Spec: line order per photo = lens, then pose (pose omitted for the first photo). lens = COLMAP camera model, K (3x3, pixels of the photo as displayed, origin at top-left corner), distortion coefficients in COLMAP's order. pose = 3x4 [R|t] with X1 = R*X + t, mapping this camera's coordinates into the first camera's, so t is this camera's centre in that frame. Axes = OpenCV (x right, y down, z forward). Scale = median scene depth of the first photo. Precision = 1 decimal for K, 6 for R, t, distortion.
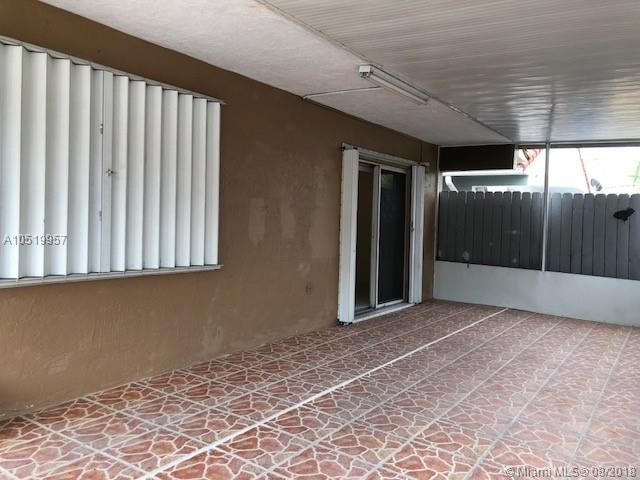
lens RADIAL K [[527.2, 0, 321.6], [0, 527.2, 241.4], [0, 0, 1]] dist [0.030251, -0.020141]
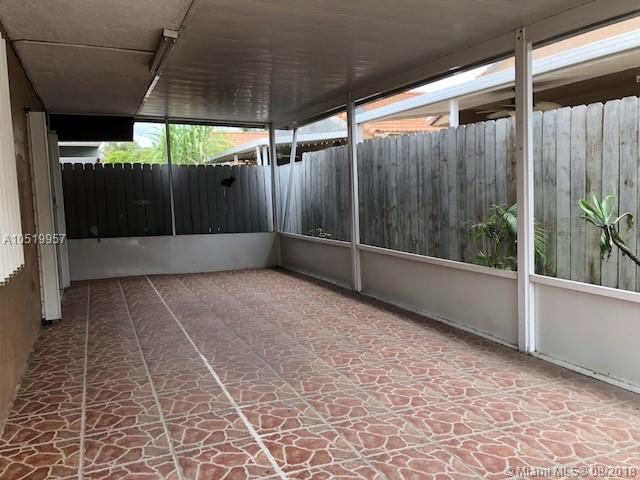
lens RADIAL K [[527.2, 0, 319.7], [0, 527.2, 228.9], [0, 0, 1]] dist [0.030251, -0.020141]
pose [[0.542073, -0.107224, 0.833463, -0.663920], [0.082768, 0.993816, 0.074022, -0.027292], [-0.836245, 0.028859, 0.547596, 0.288478]]
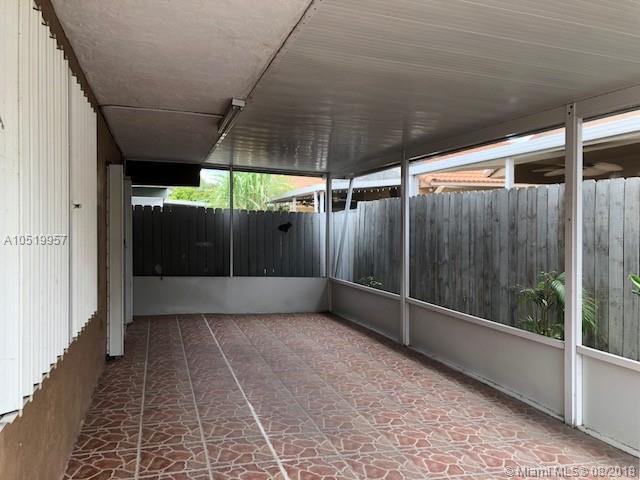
lens RADIAL K [[527.2, 0, 322.9], [0, 527.2, 230.7], [0, 0, 1]] dist [0.030251, -0.020141]
pose [[0.625939, -0.025344, 0.779460, -0.696396], [0.040592, 0.999176, -0.000109, -0.072244], [-0.778815, 0.031708, 0.626452, 0.245180]]
